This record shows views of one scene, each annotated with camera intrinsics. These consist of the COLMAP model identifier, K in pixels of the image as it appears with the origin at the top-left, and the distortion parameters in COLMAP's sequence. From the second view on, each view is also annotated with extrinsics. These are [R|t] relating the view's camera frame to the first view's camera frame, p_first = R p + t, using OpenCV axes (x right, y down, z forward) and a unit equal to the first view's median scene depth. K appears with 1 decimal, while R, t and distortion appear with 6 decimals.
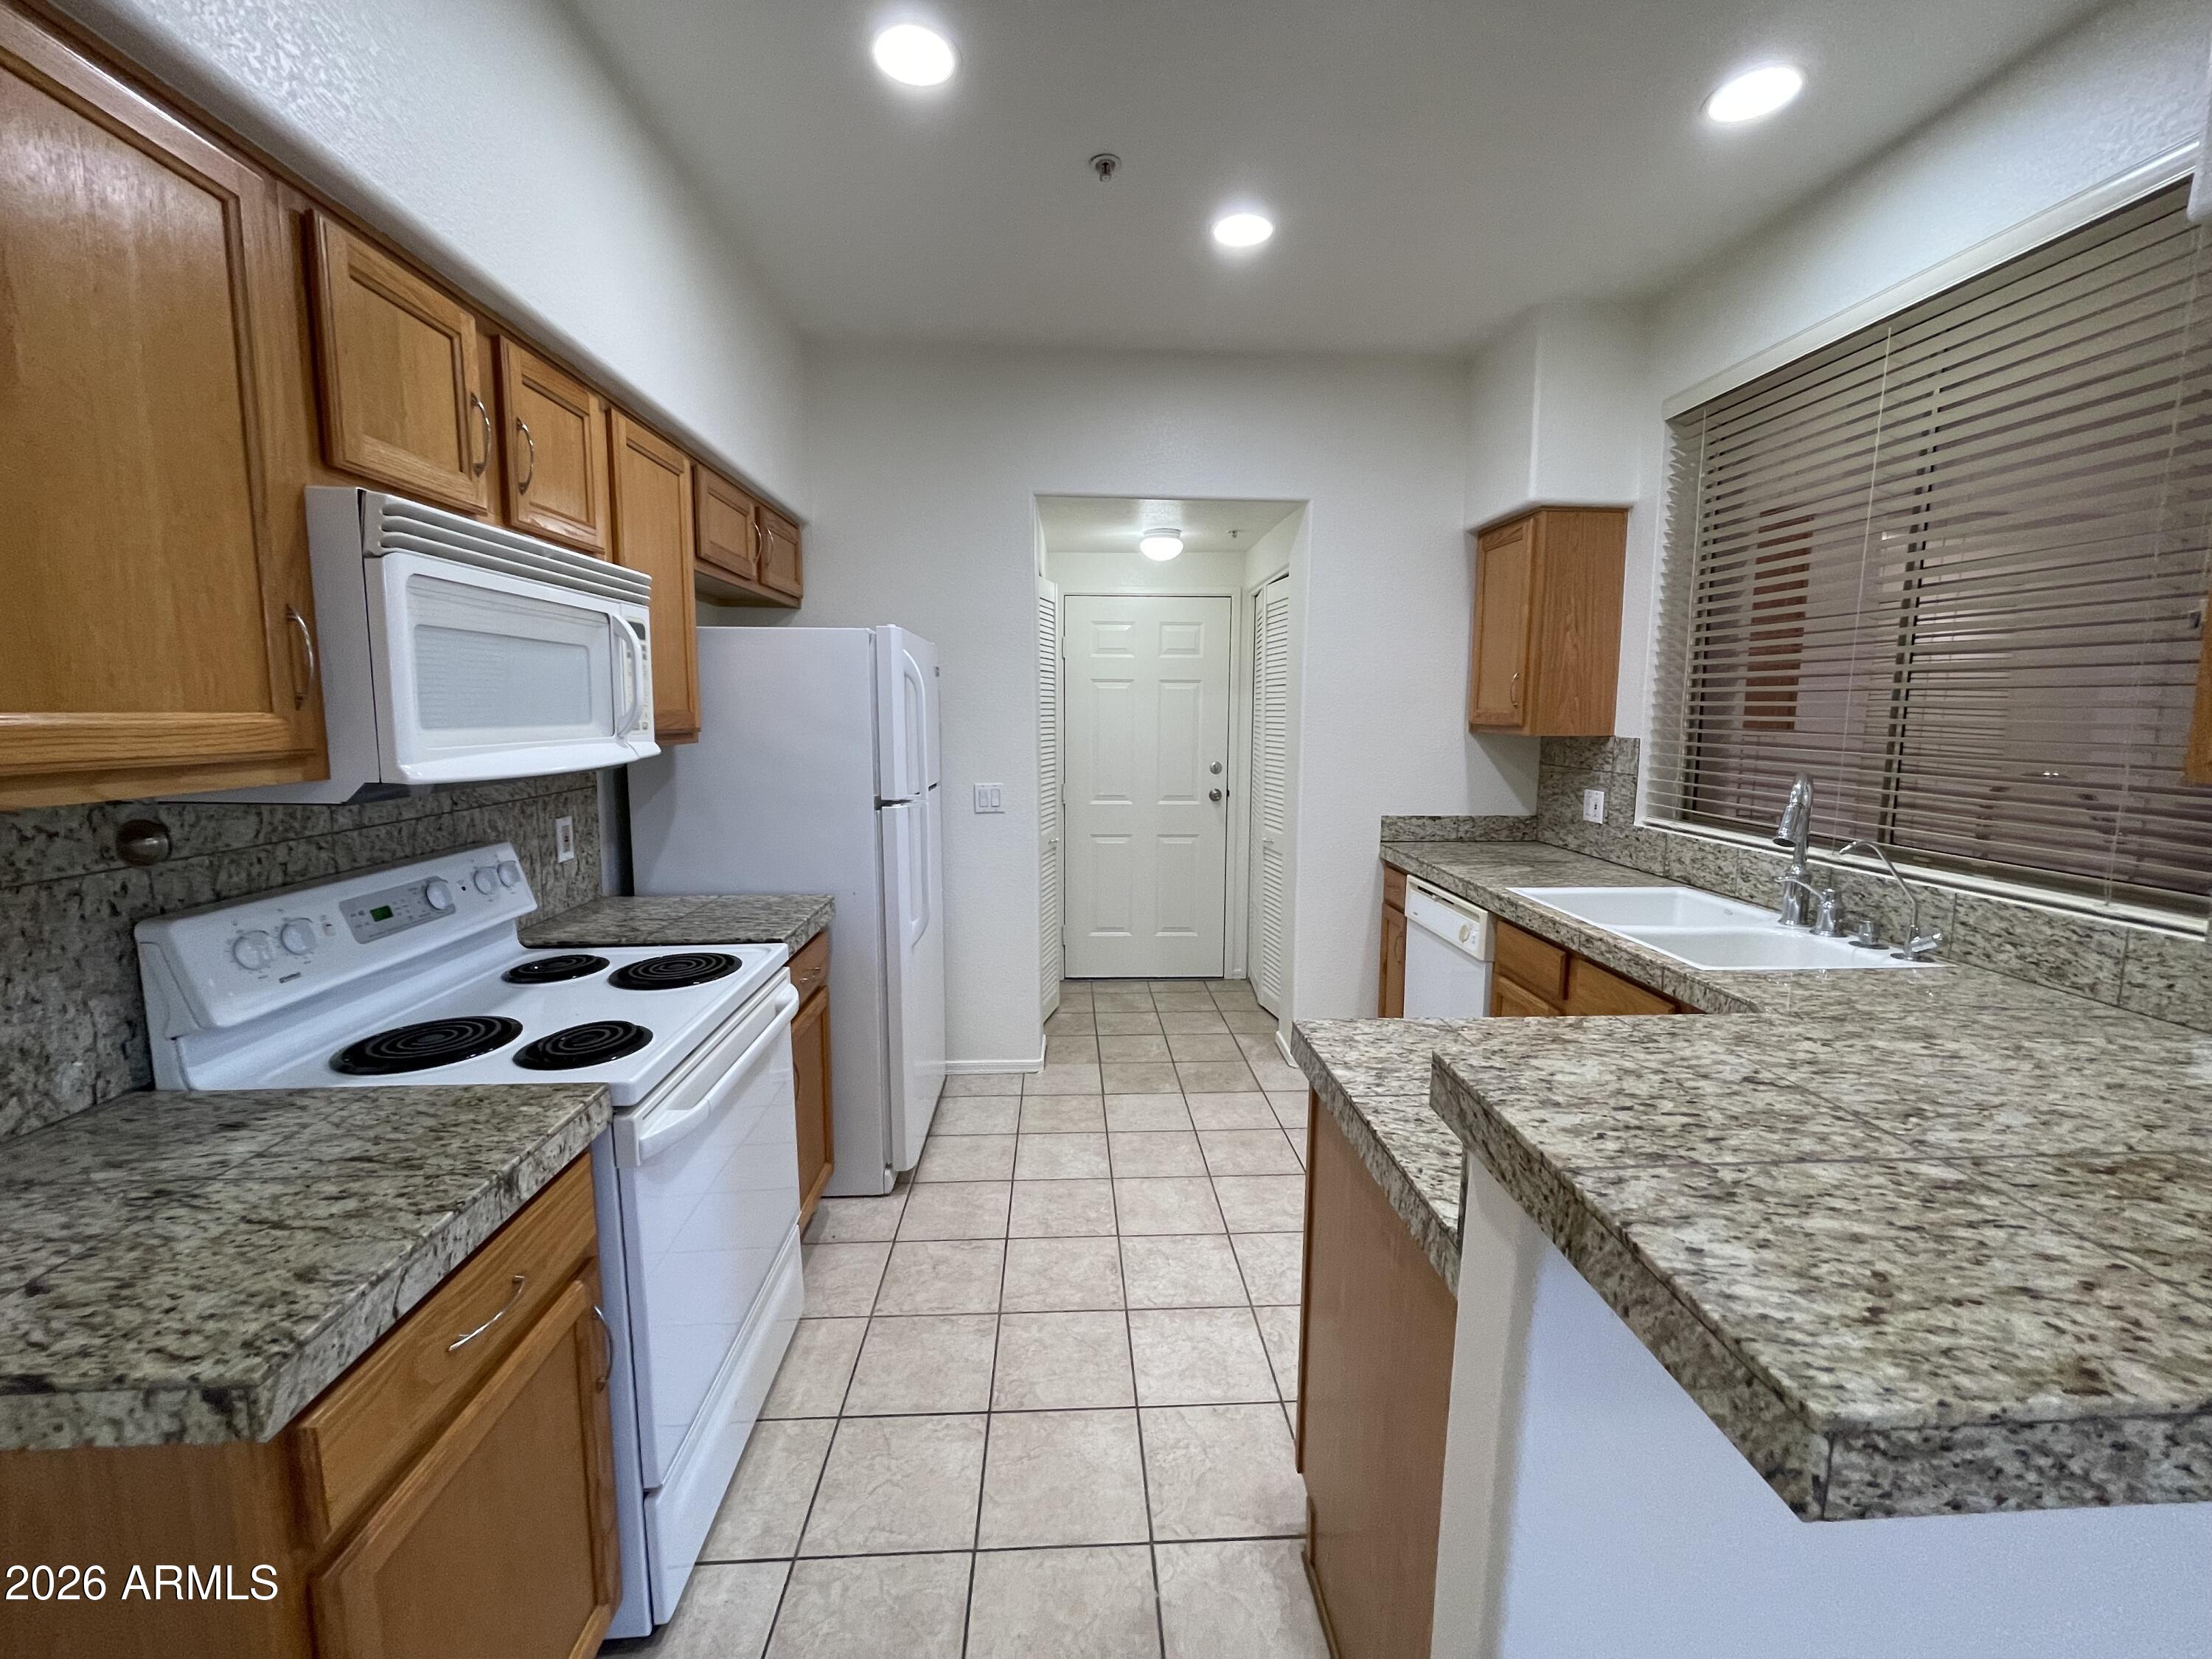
lens RADIAL K [[886.6, 0, 1115.0], [0, 886.6, 818.0], [0, 0, 1]] dist [-0.001685, -0.000304]
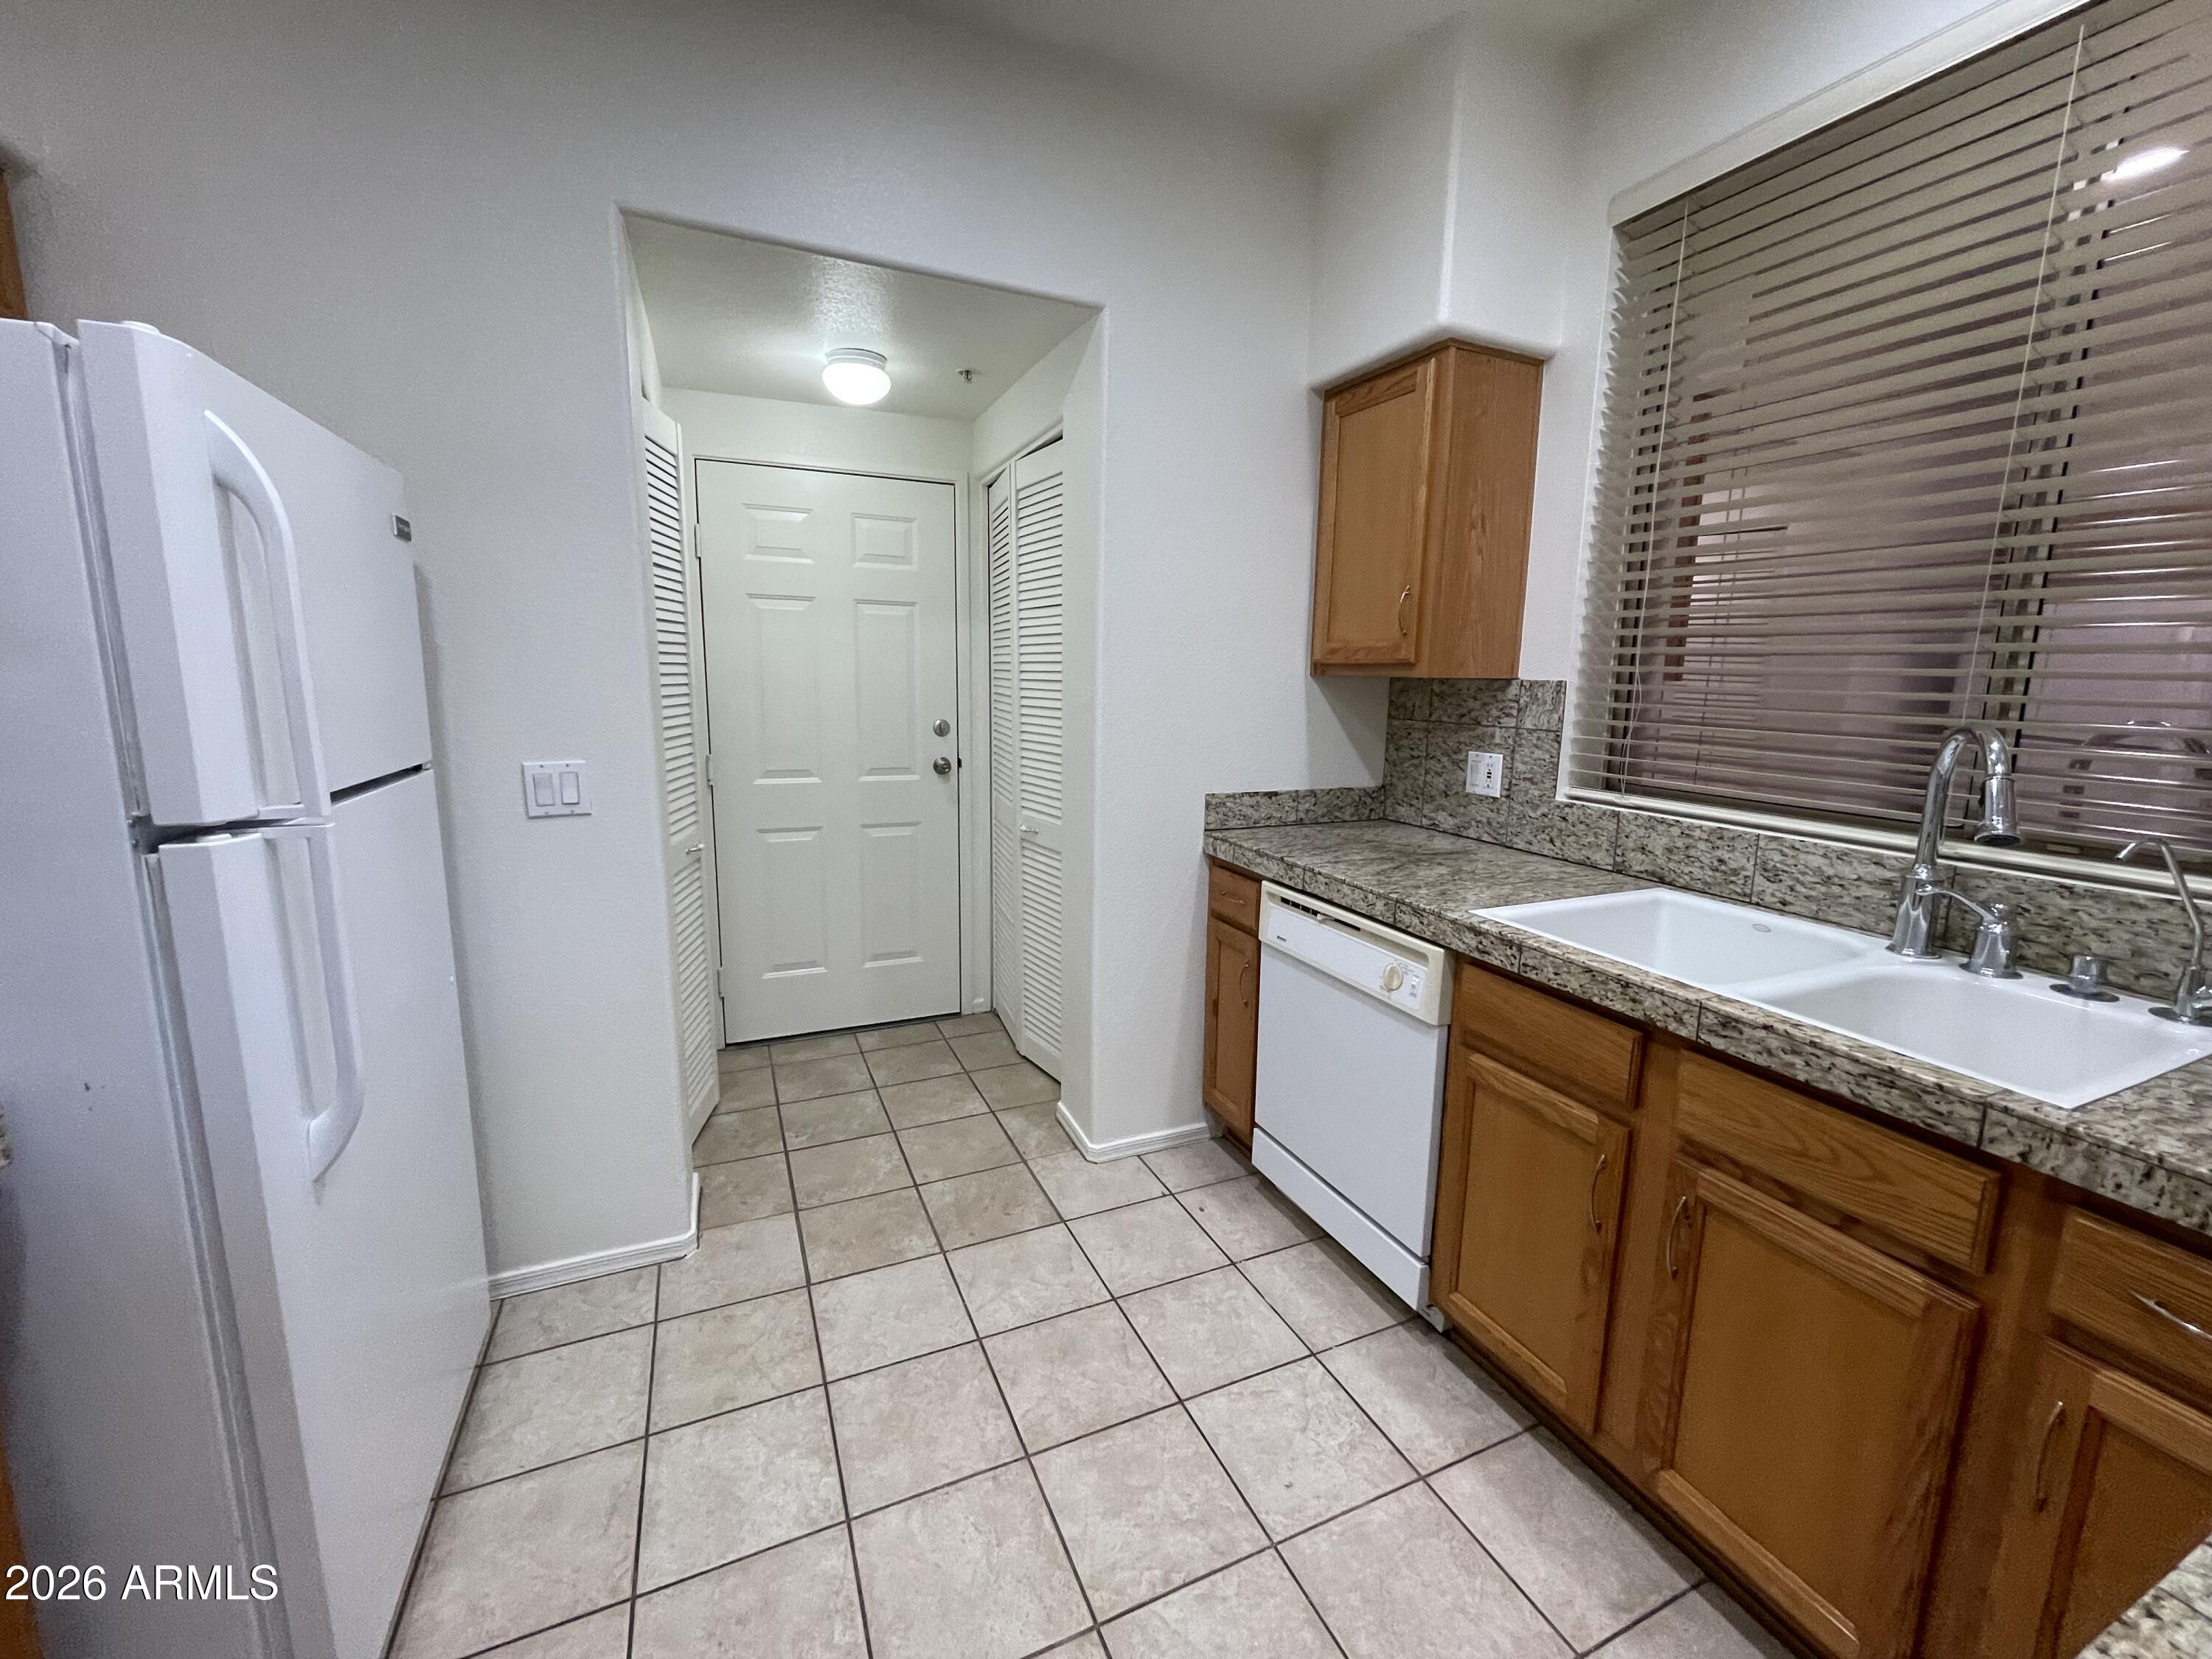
lens RADIAL K [[888.1, 0, 1108.0], [0, 888.1, 818.8], [0, 0, 1]] dist [-0.000556, -0.000137]
pose [[0.935214, -0.046672, 0.350995, -0.022722], [0.030499, 0.998209, 0.051469, -0.025512], [-0.352768, -0.037429, 0.934962, 0.441939]]
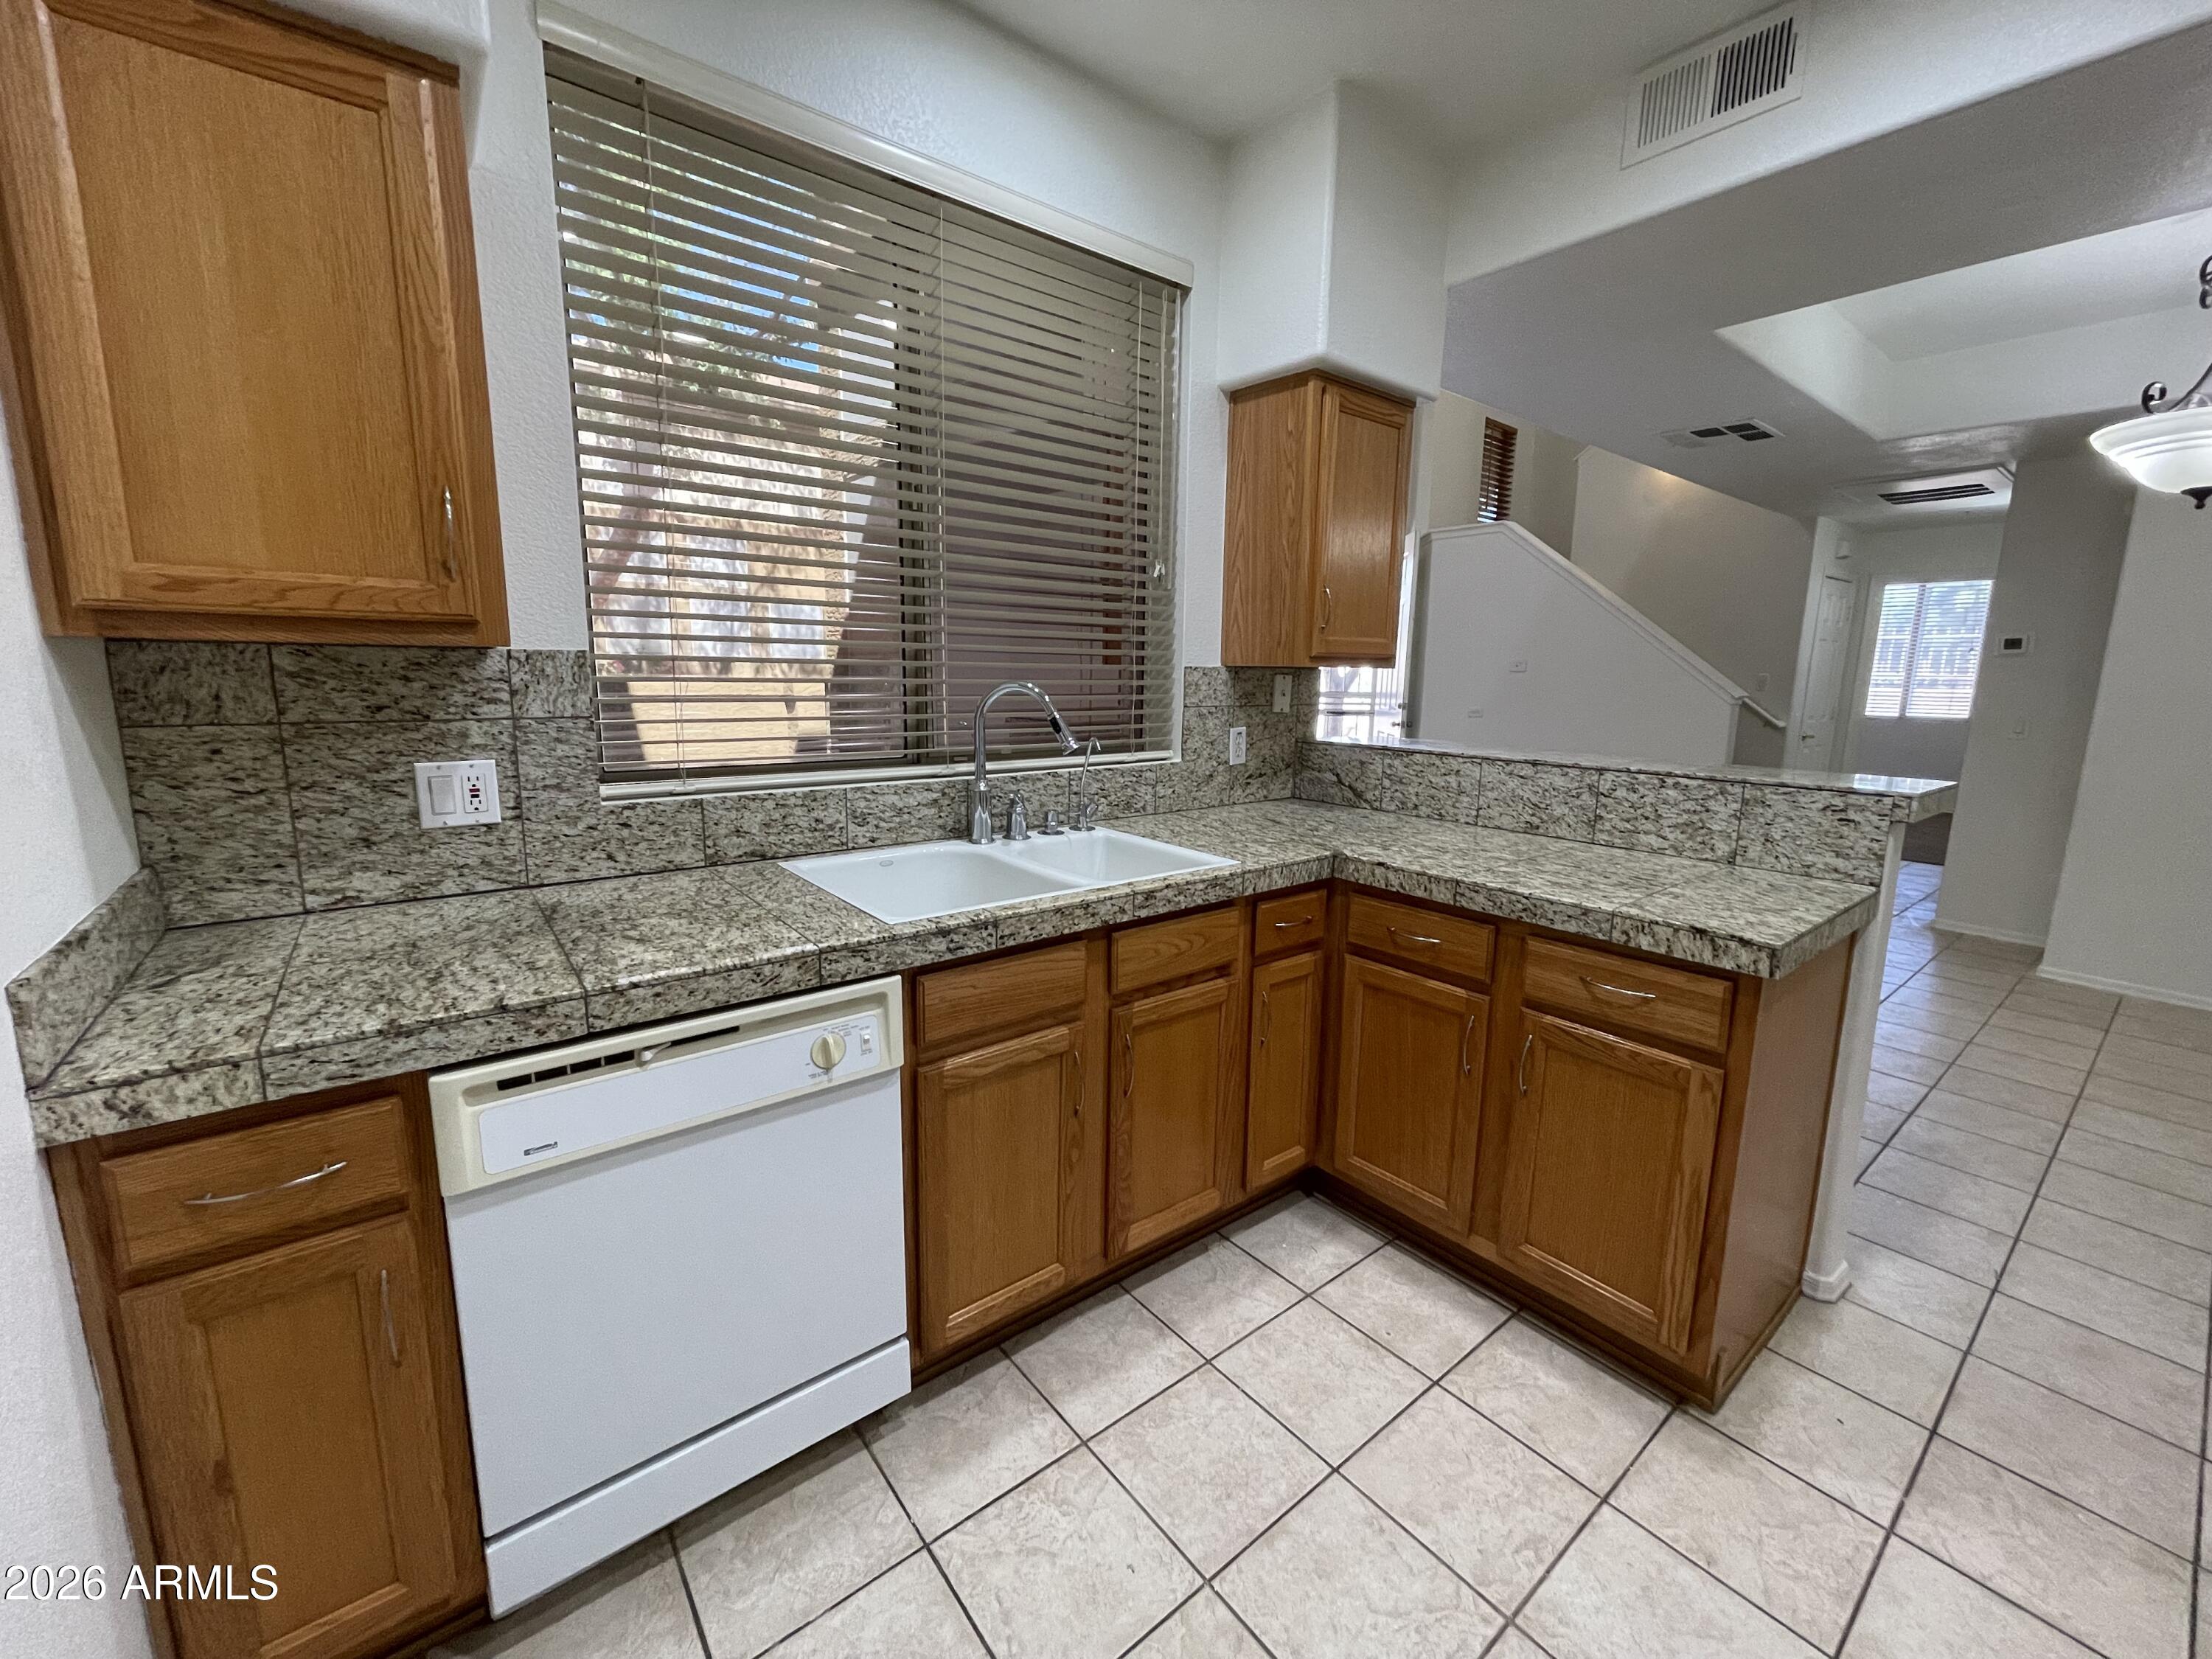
lens RADIAL K [[892.3, 0, 1105.4], [0, 892.3, 814.3], [0, 0, 1]] dist [0.002439, 0.000141]
pose [[-0.573405, -0.149493, 0.805518, -0.067037], [0.081870, 0.967834, 0.237895, -0.096972], [-0.815171, 0.202358, -0.542722, 1.054712]]
